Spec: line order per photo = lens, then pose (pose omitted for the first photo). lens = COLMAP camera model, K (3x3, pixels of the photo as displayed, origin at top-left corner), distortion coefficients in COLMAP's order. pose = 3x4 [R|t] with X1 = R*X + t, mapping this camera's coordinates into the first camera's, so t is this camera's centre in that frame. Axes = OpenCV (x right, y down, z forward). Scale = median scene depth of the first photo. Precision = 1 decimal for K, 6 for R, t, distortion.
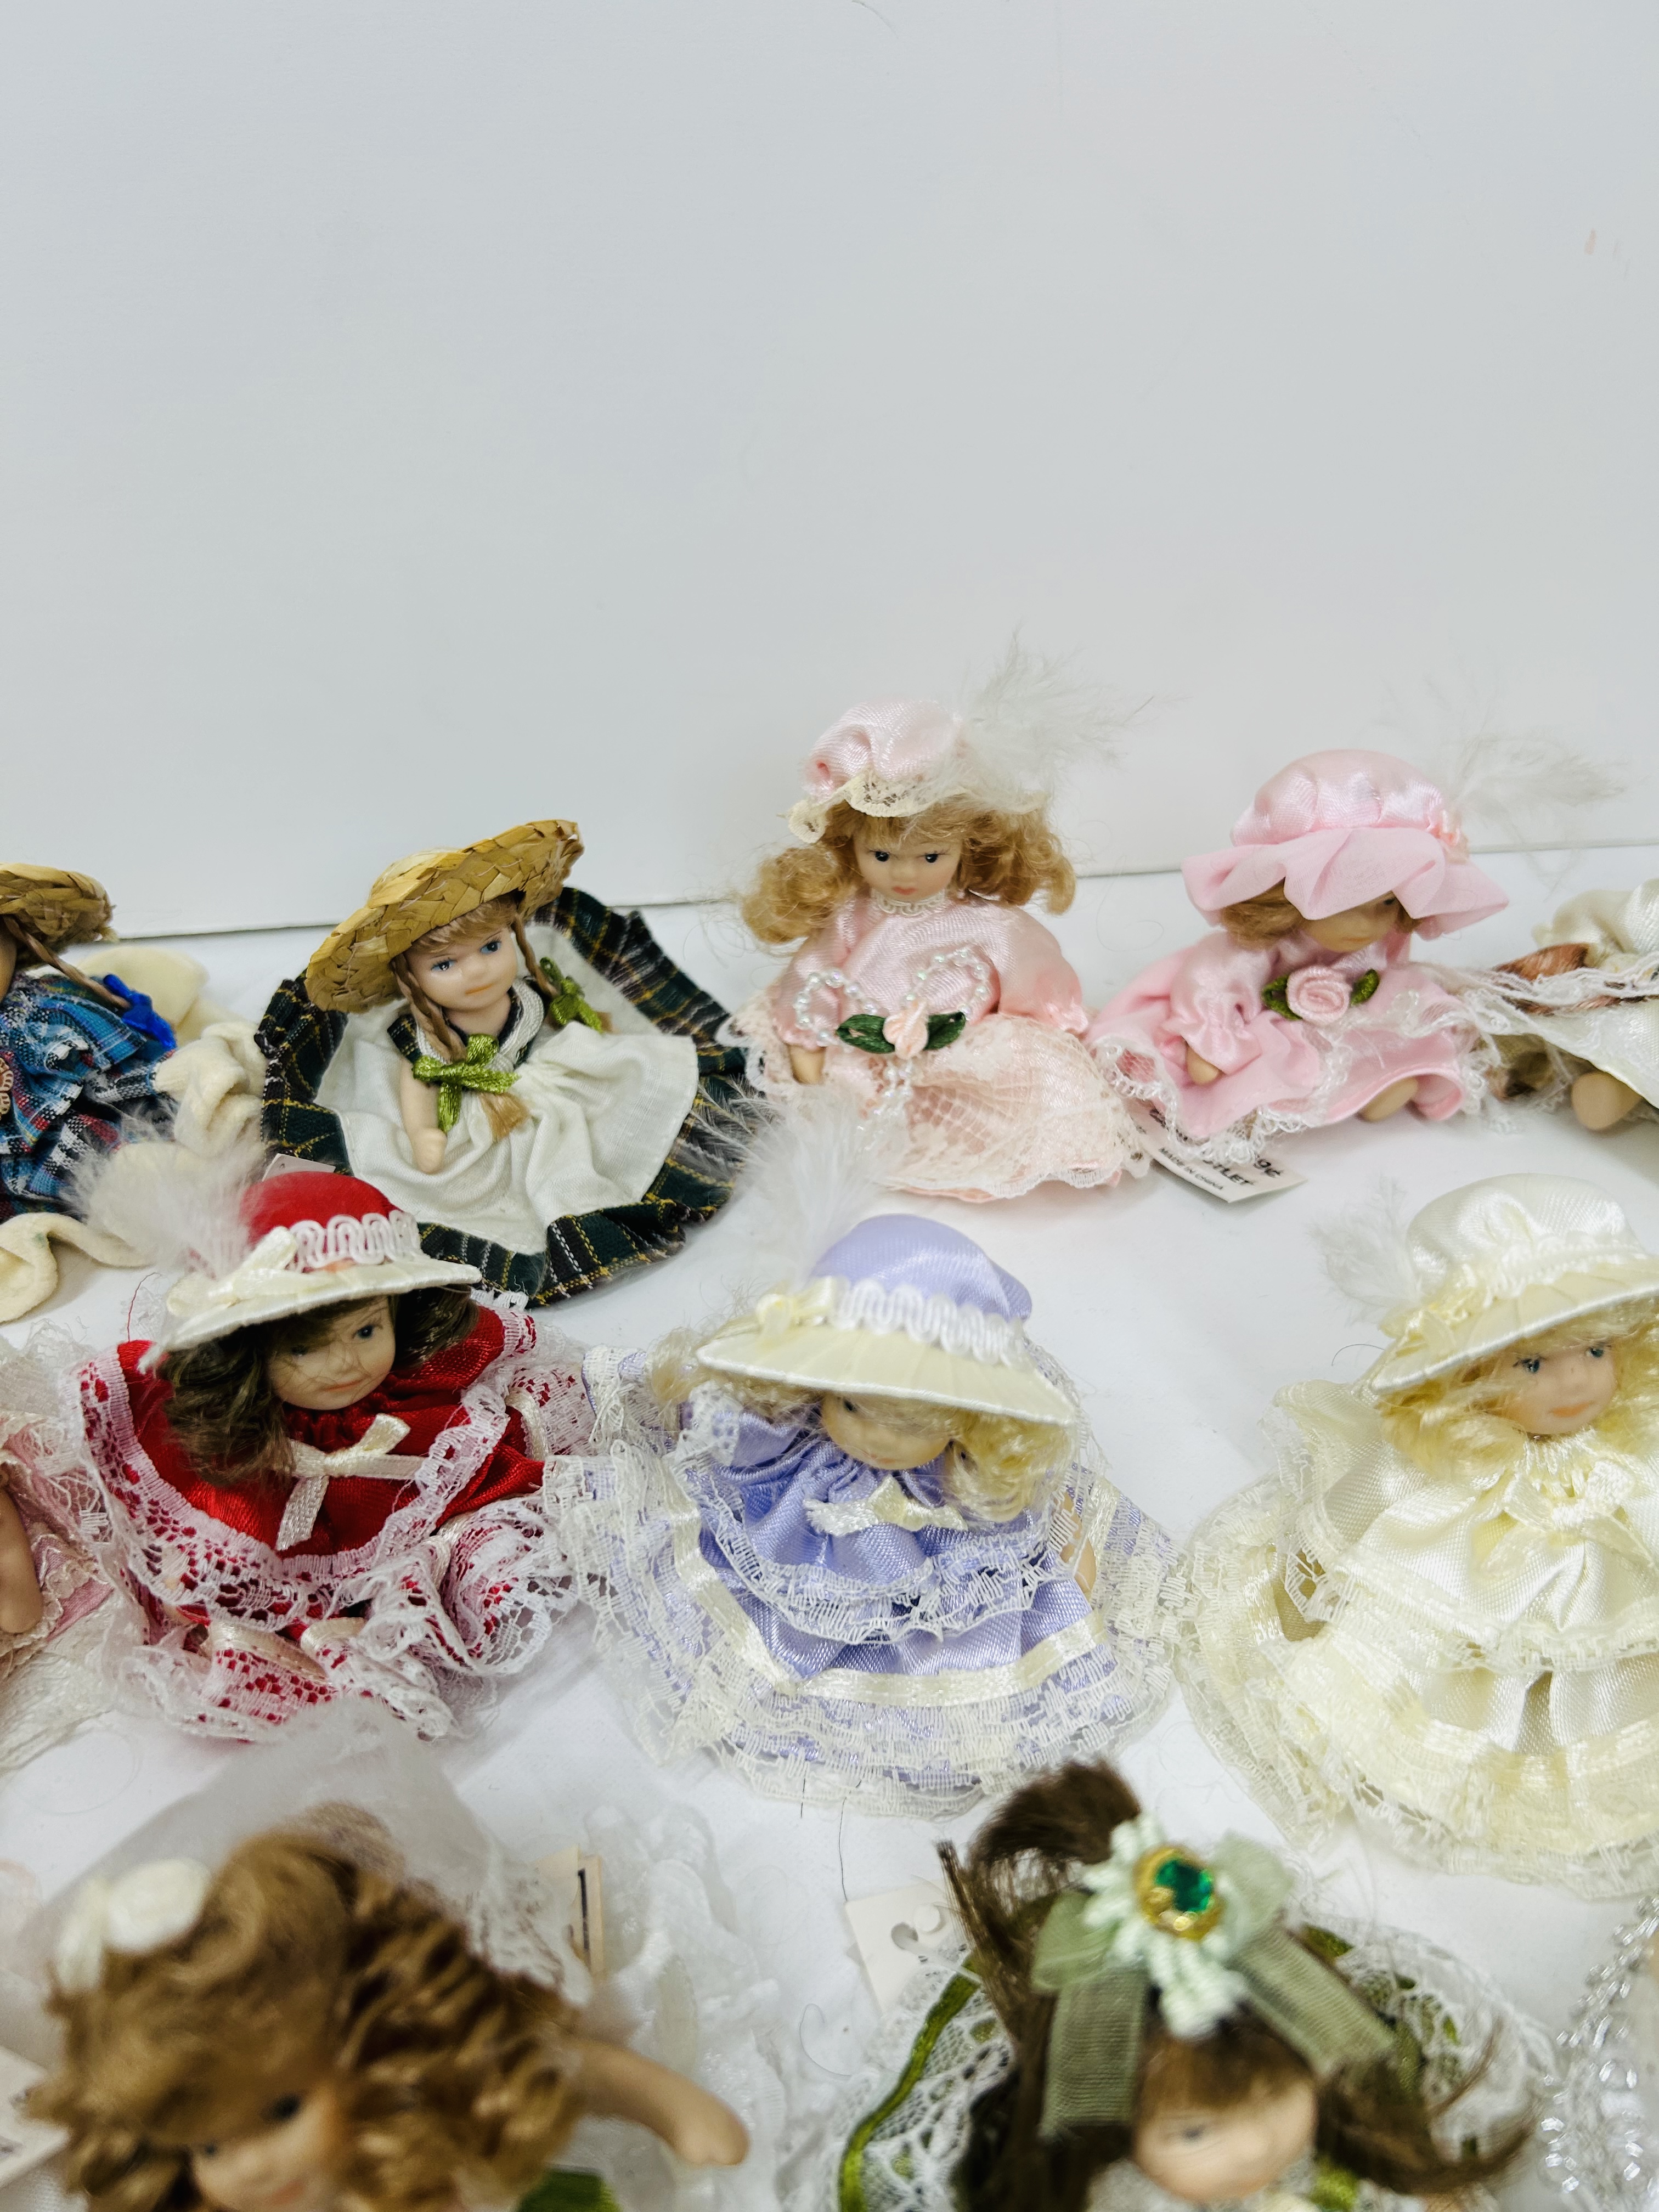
lens RADIAL K [[1694.6, 0, 841.9], [0, 1694.6, 1111.6], [0, 0, 1]] dist [0.076666, -0.177540]
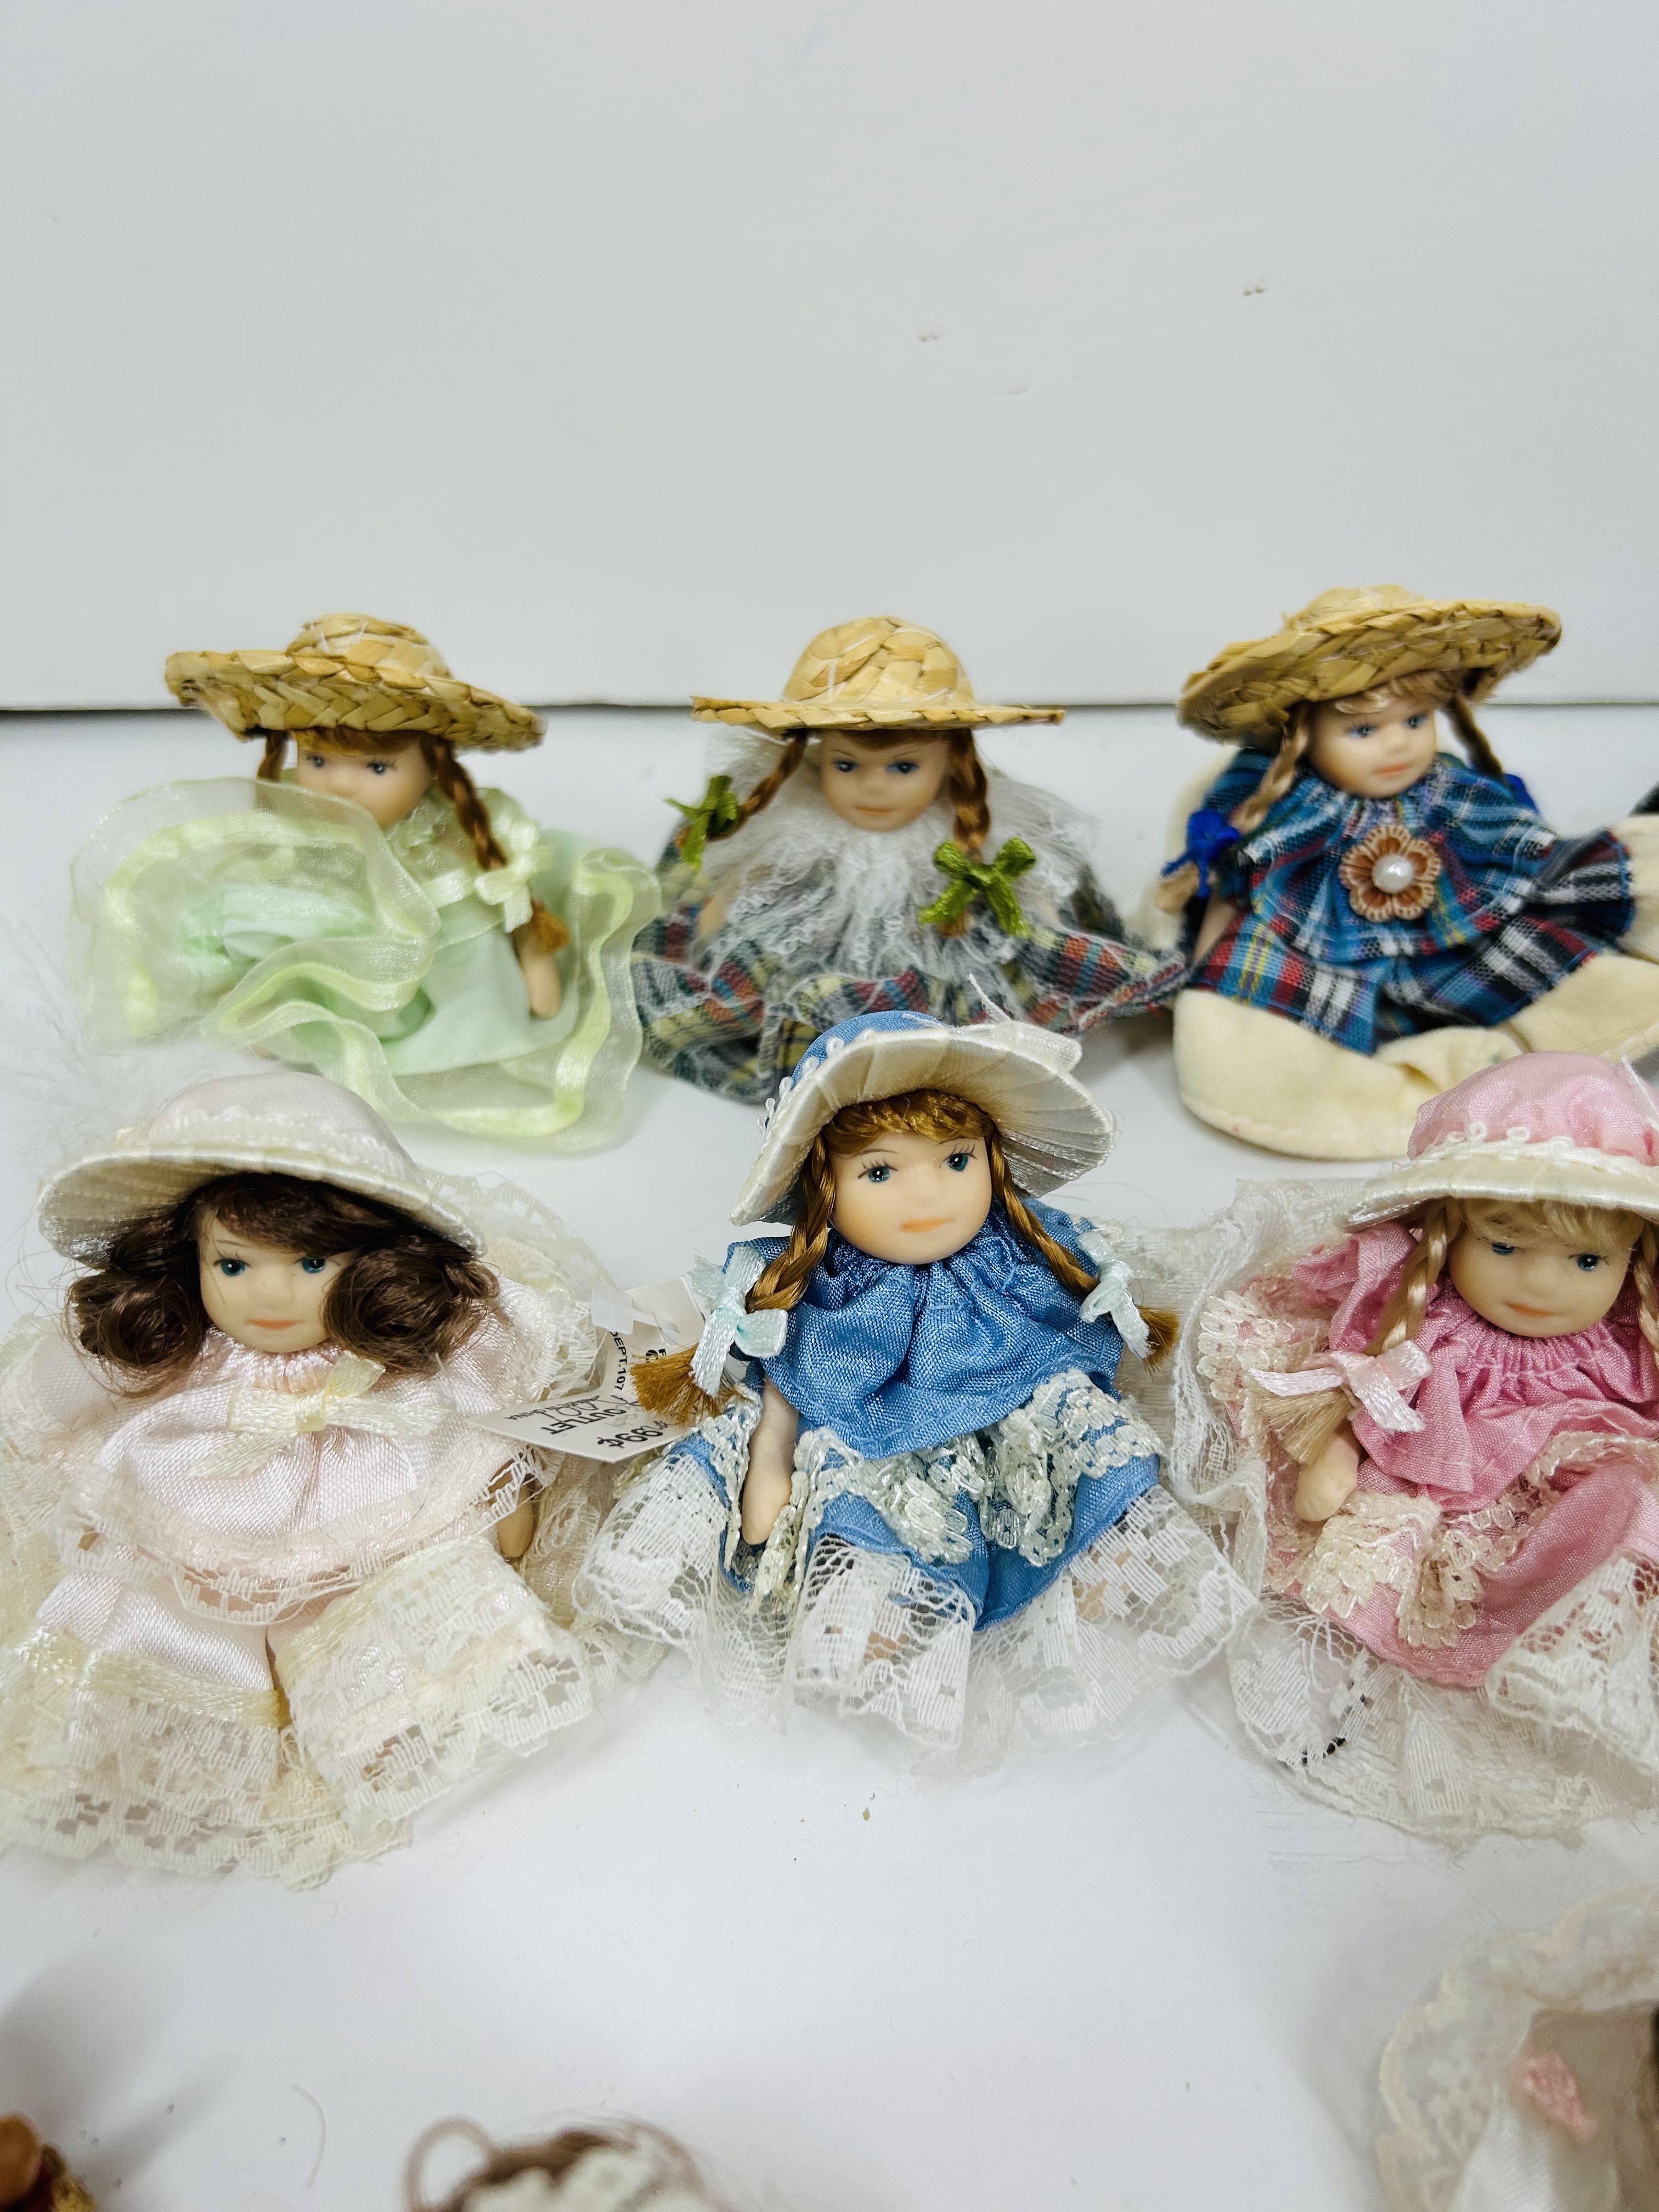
lens RADIAL K [[1694.6, 0, 841.9], [0, 1694.6, 1111.6], [0, 0, 1]] dist [0.076666, -0.177540]
pose [[0.993603, 0.084534, -0.074879, -0.882035], [-0.075182, 0.989929, 0.119951, 0.027253], [0.084264, -0.113554, 0.989952, 0.155515]]
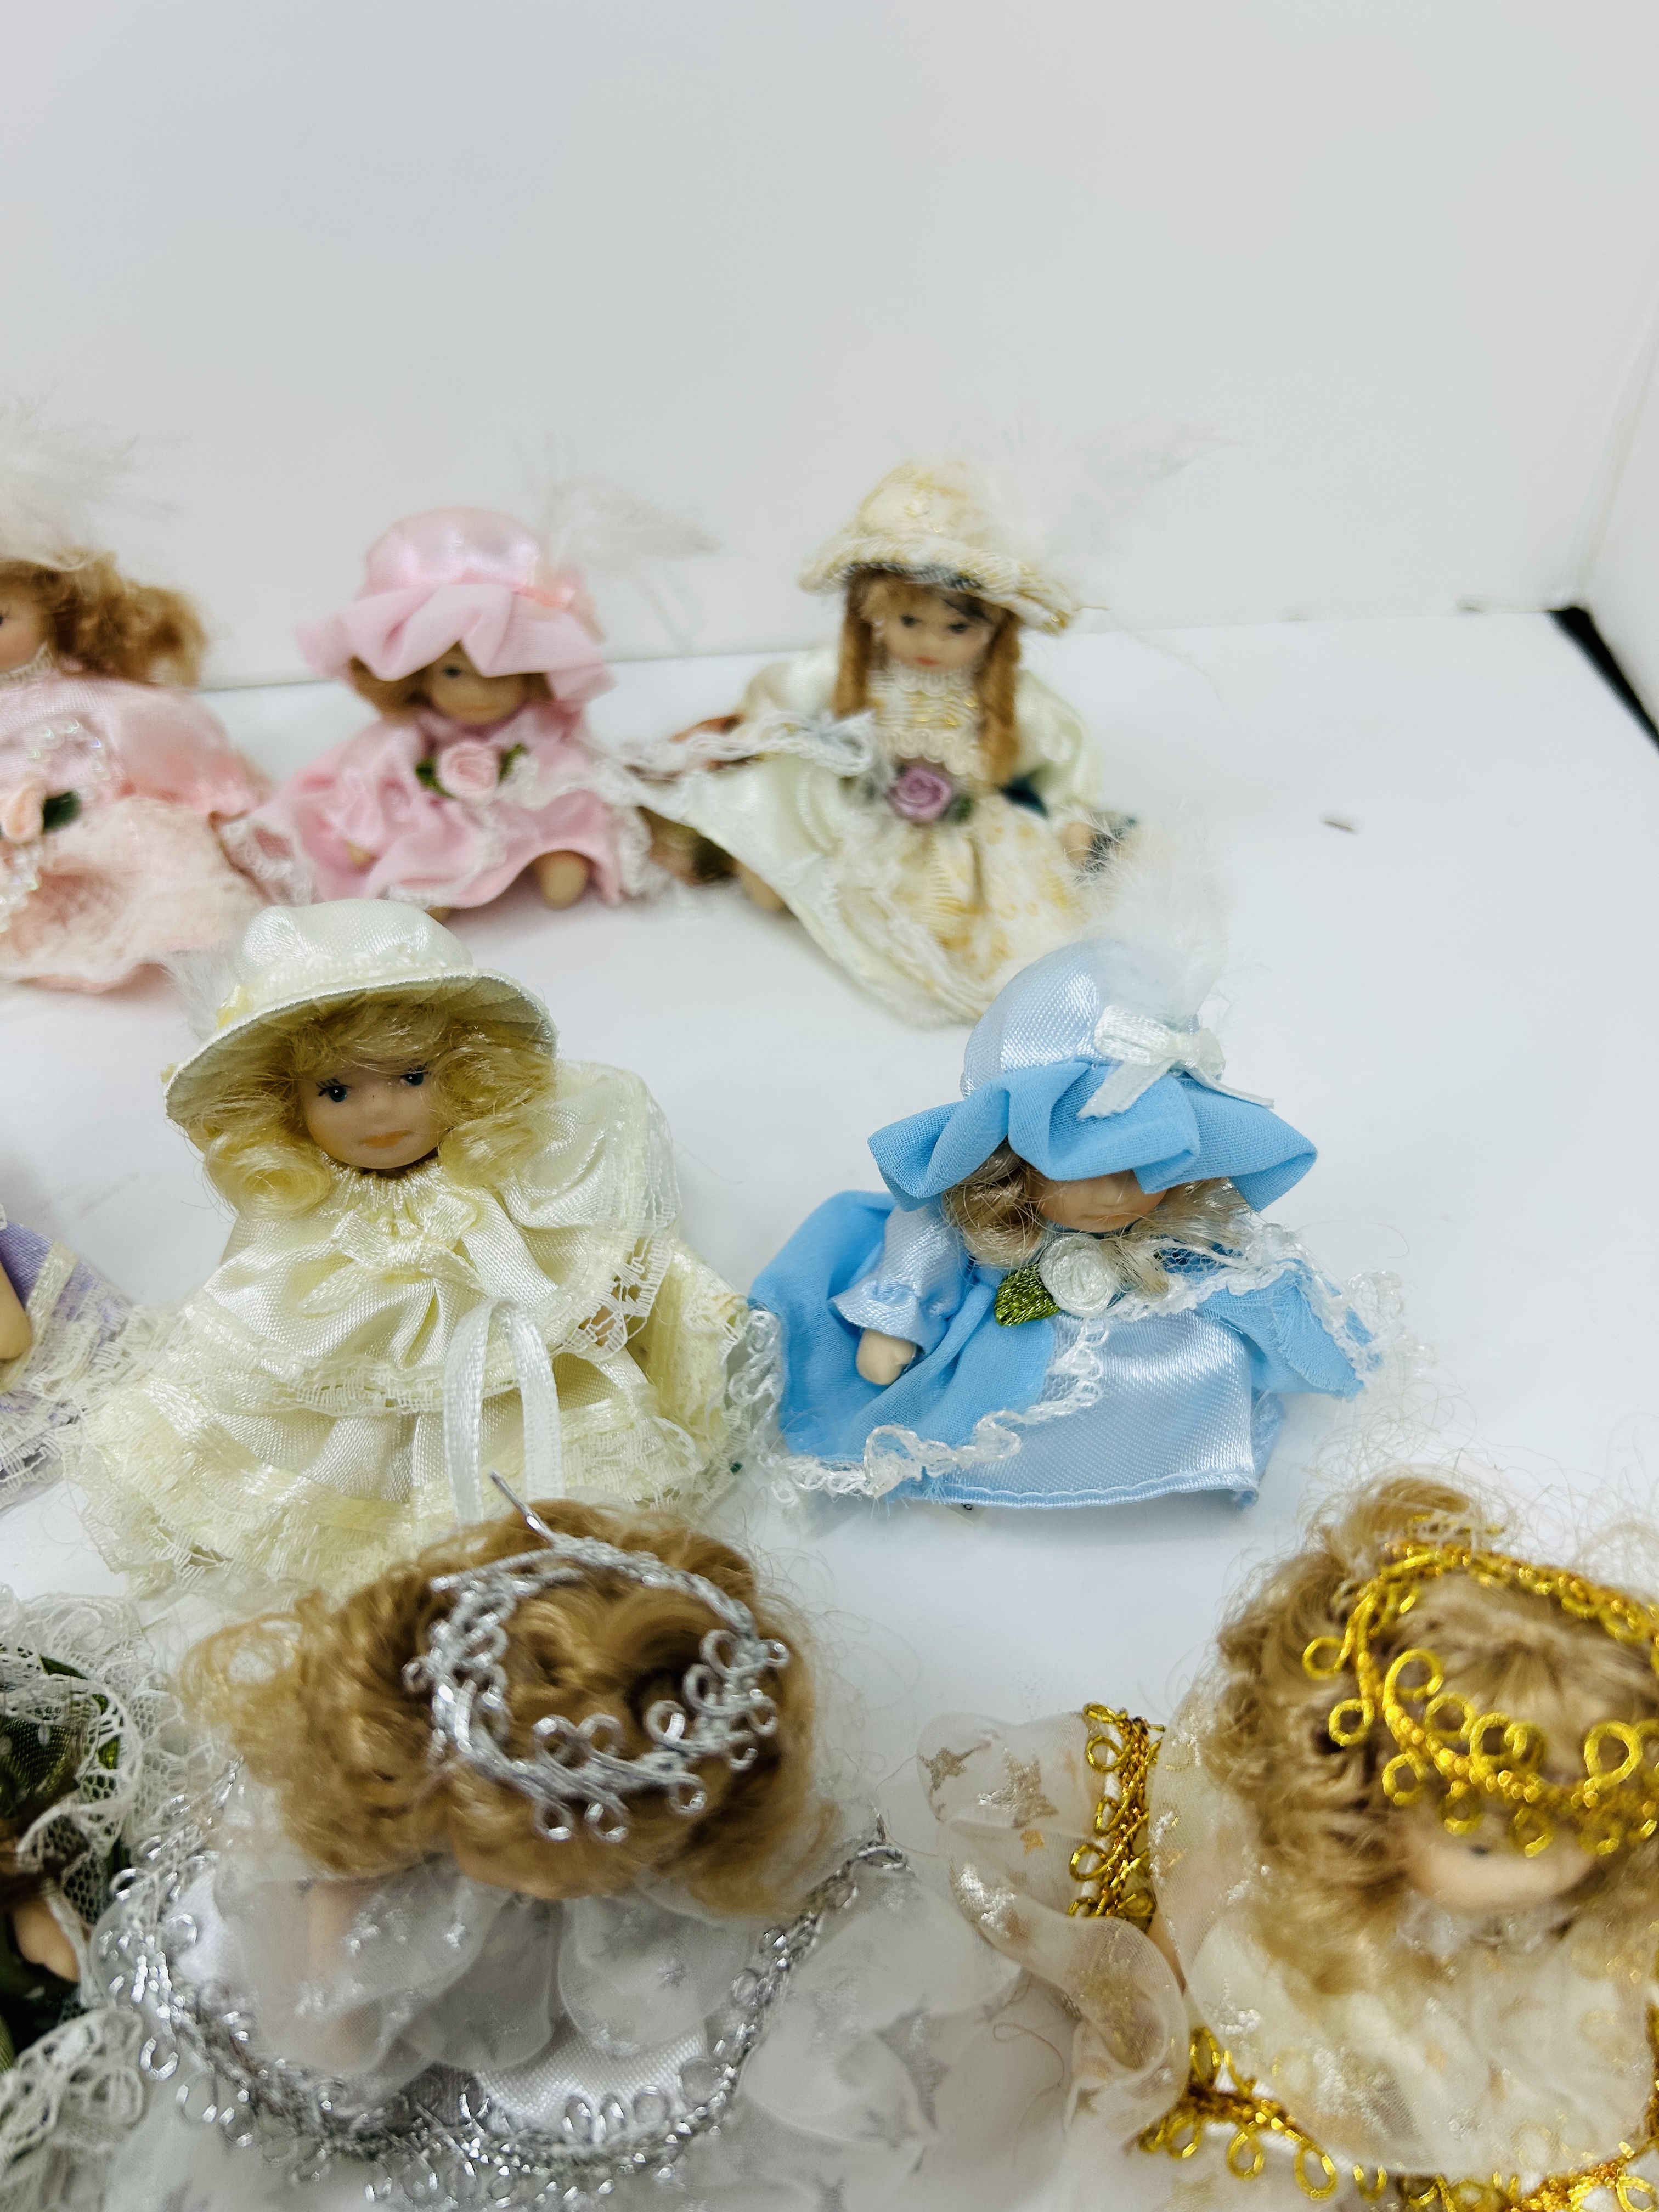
lens RADIAL K [[1692.9, 0, 827.1], [0, 1692.9, 1124.0], [0, 0, 1]] dist [0.062256, -0.170803]
pose [[0.999198, -0.025201, 0.031127, 0.582891], [0.023321, 0.997966, 0.059338, 0.102613], [-0.032559, -0.058564, 0.997753, 0.030585]]
